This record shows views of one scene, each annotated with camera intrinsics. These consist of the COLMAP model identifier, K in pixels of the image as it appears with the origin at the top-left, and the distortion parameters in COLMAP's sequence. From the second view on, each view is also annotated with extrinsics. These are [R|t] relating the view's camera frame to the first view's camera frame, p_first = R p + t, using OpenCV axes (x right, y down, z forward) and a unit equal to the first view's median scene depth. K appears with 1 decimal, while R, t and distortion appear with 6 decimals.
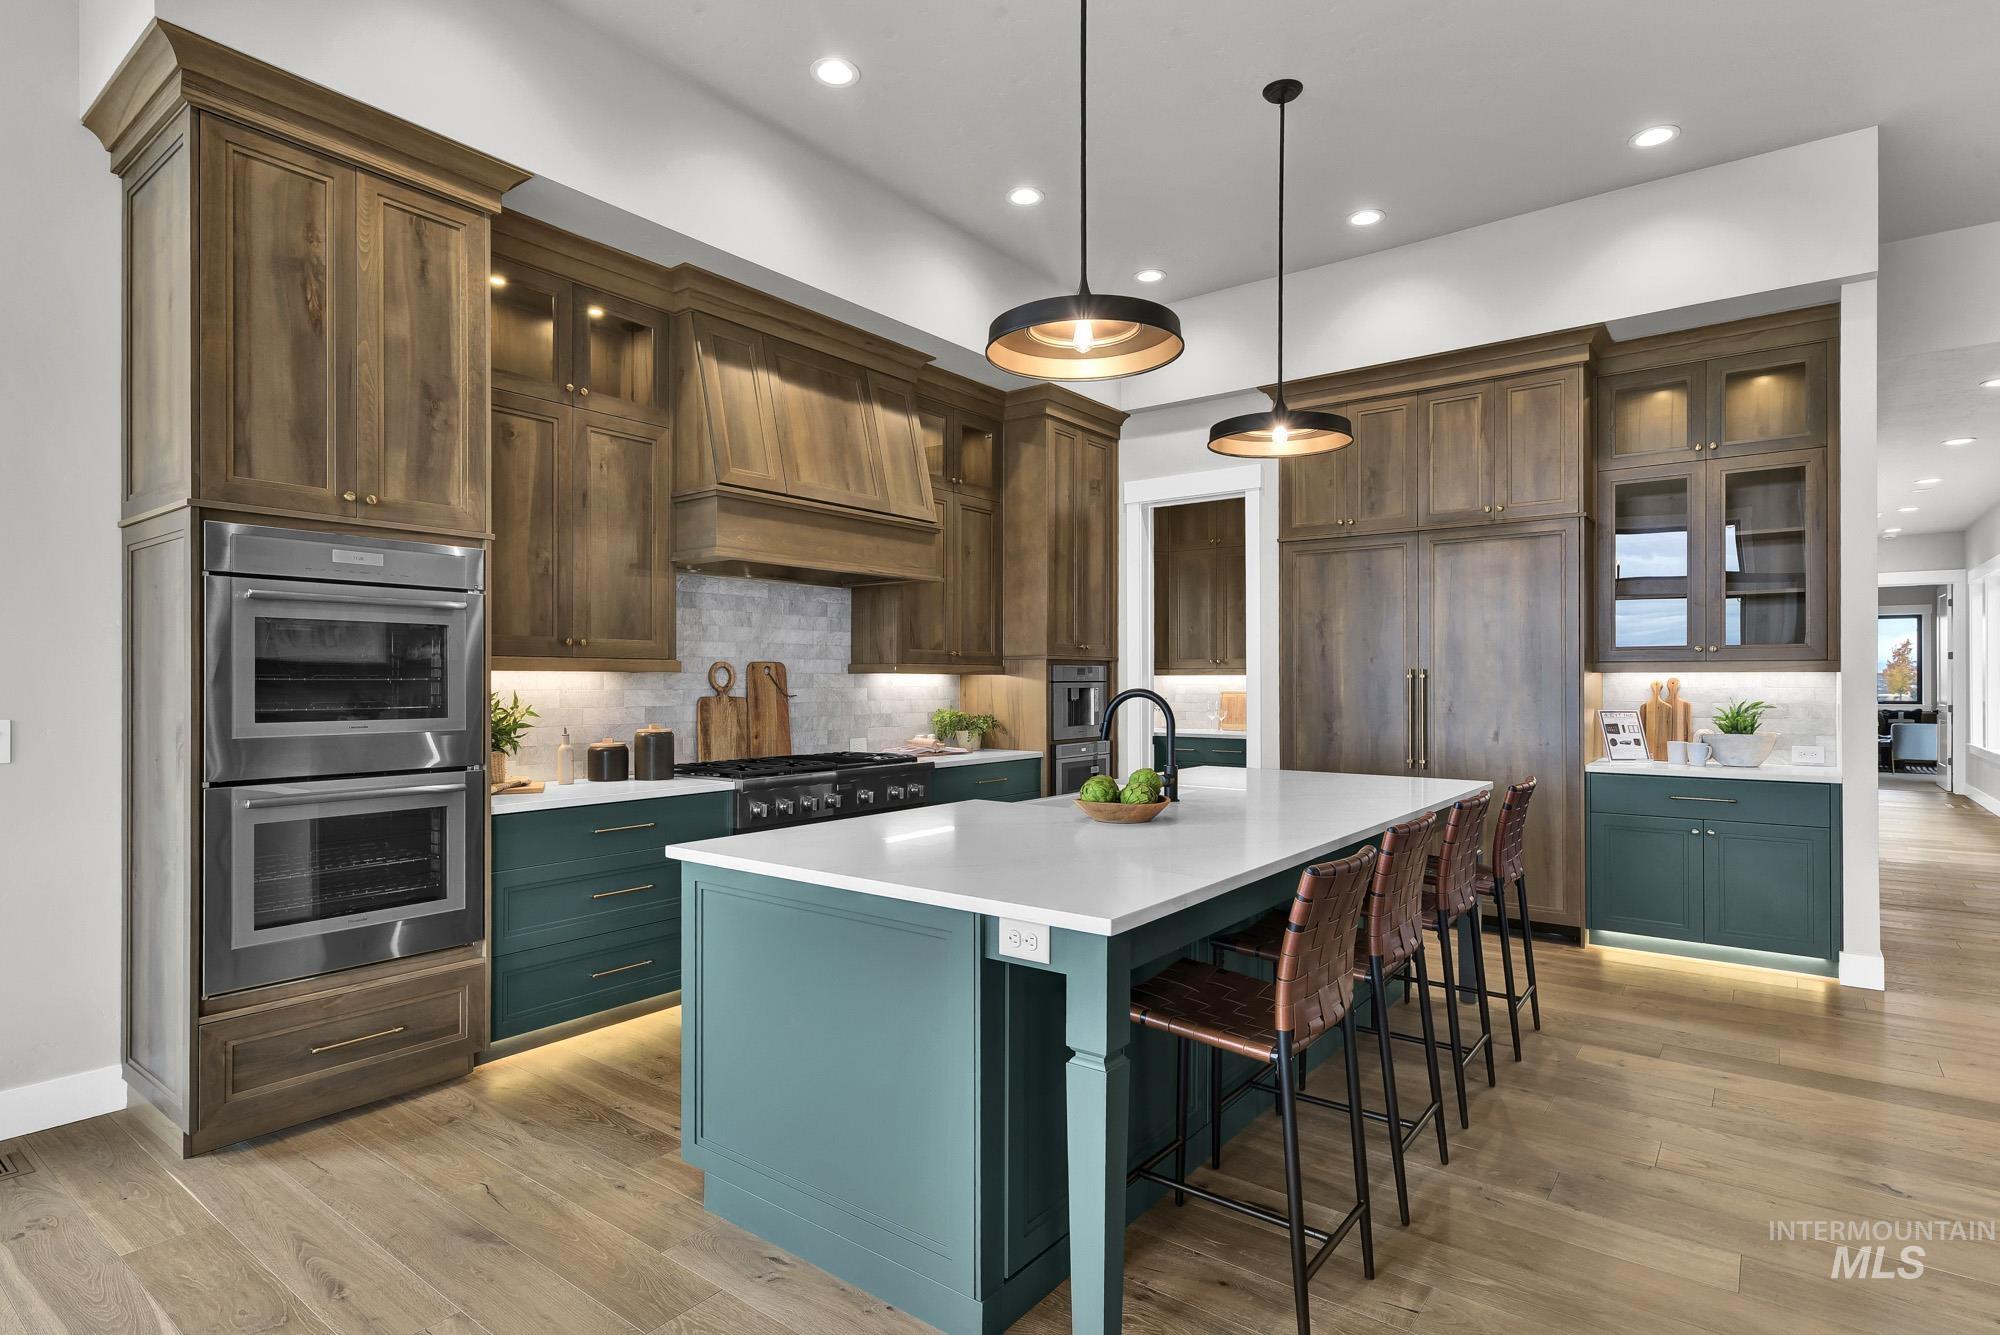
lens RADIAL K [[1032.9, 0, 1000.5], [0, 1032.9, 677.8], [0, 0, 1]] dist [0.010753, 0.000687]
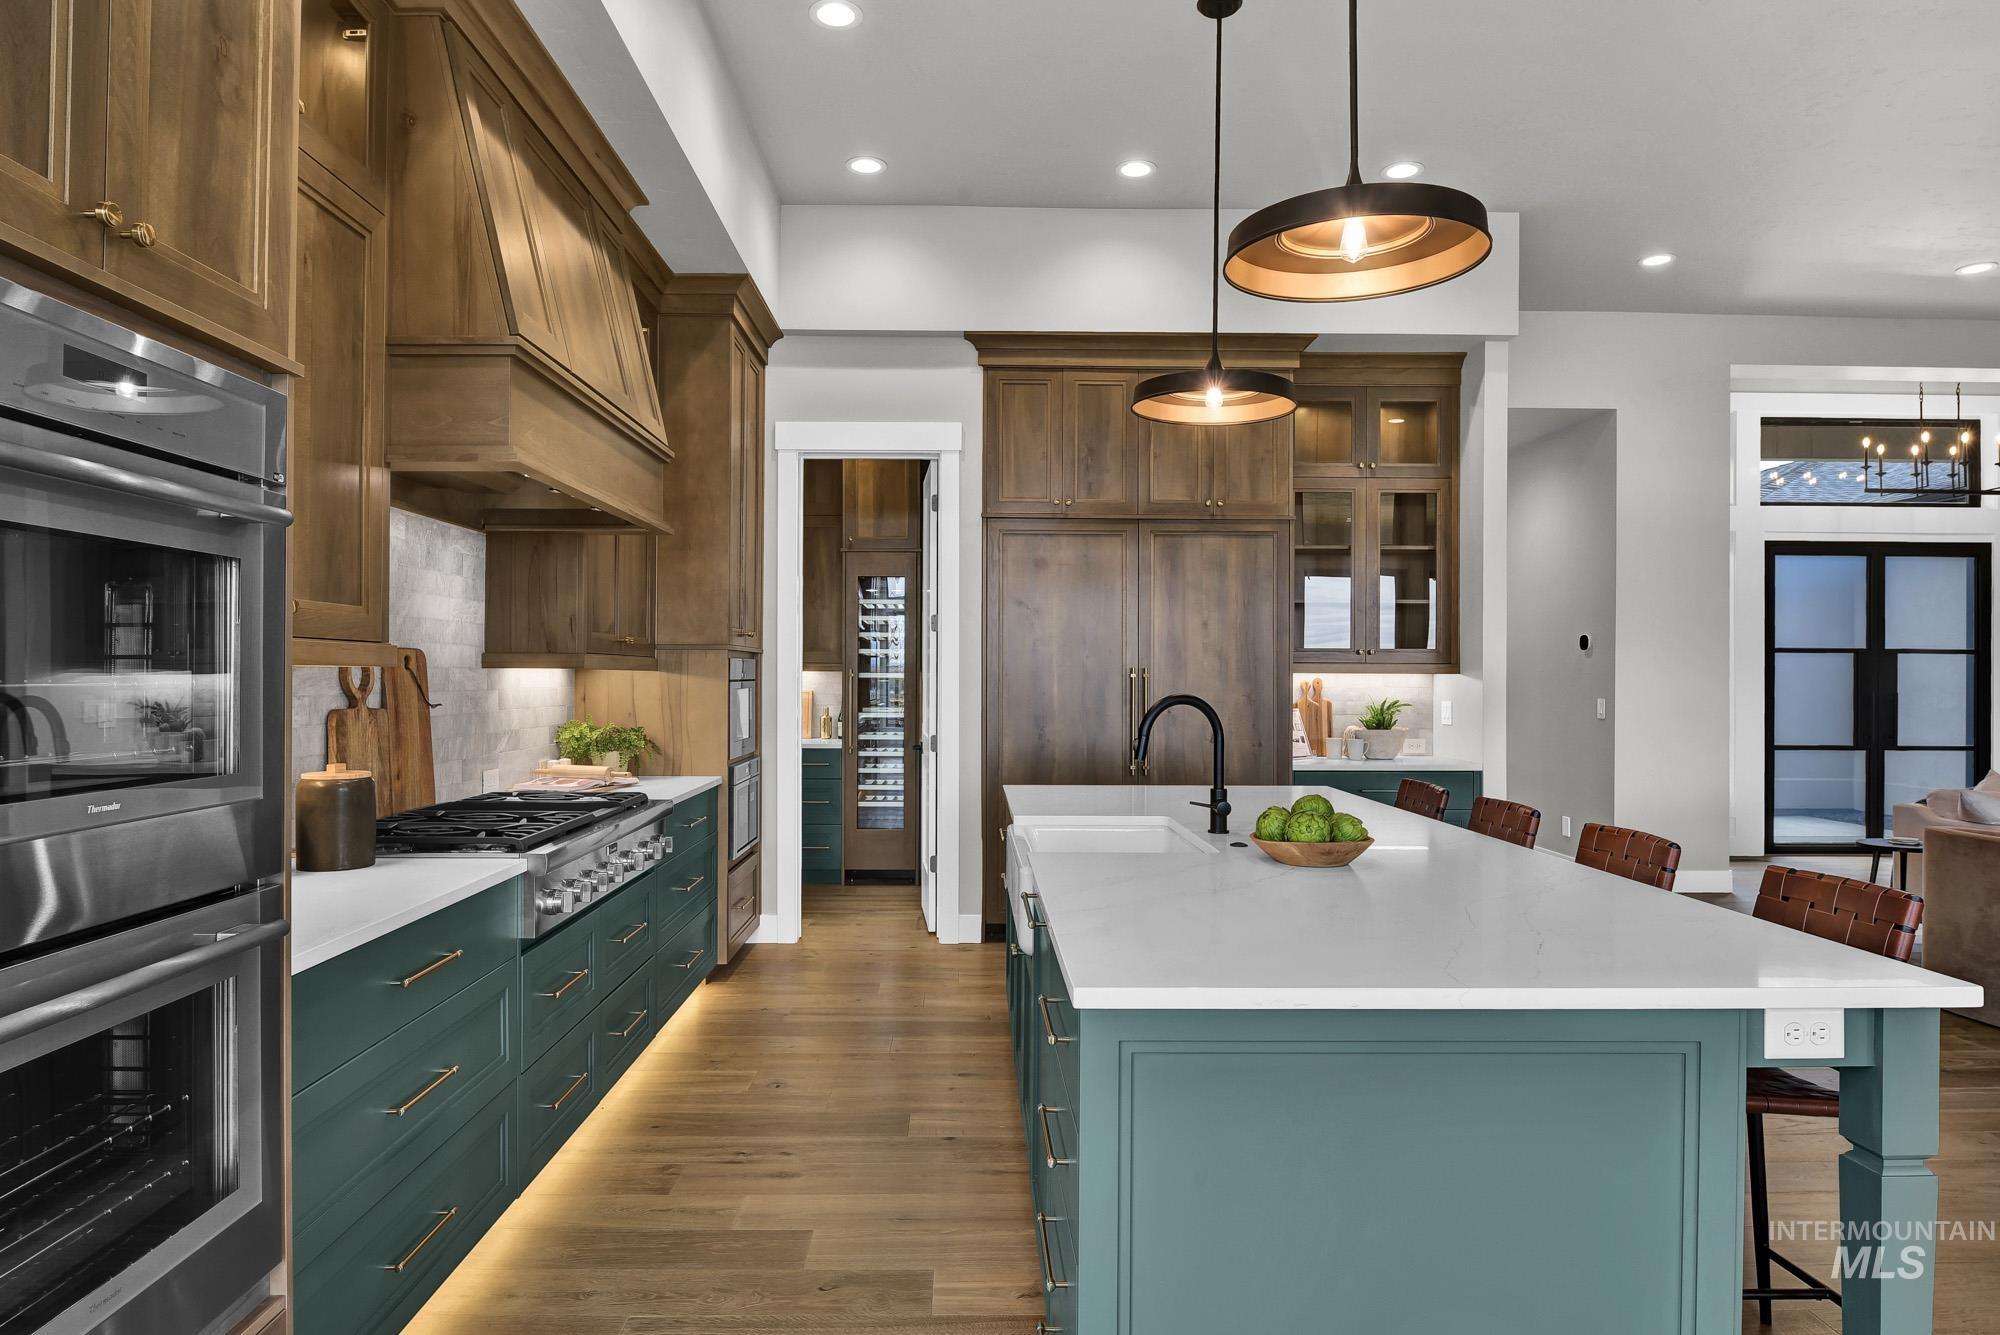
lens RADIAL K [[1177.5, 0, 1000.0], [0, 1177.5, 667.5], [0, 0, 1]] dist [-0.024914, 0.000388]
pose [[0.786330, 0.007973, 0.617756, -0.359172], [-0.005538, 0.999968, -0.005857, -0.002060], [-0.617782, 0.001184, 0.786348, 0.258596]]
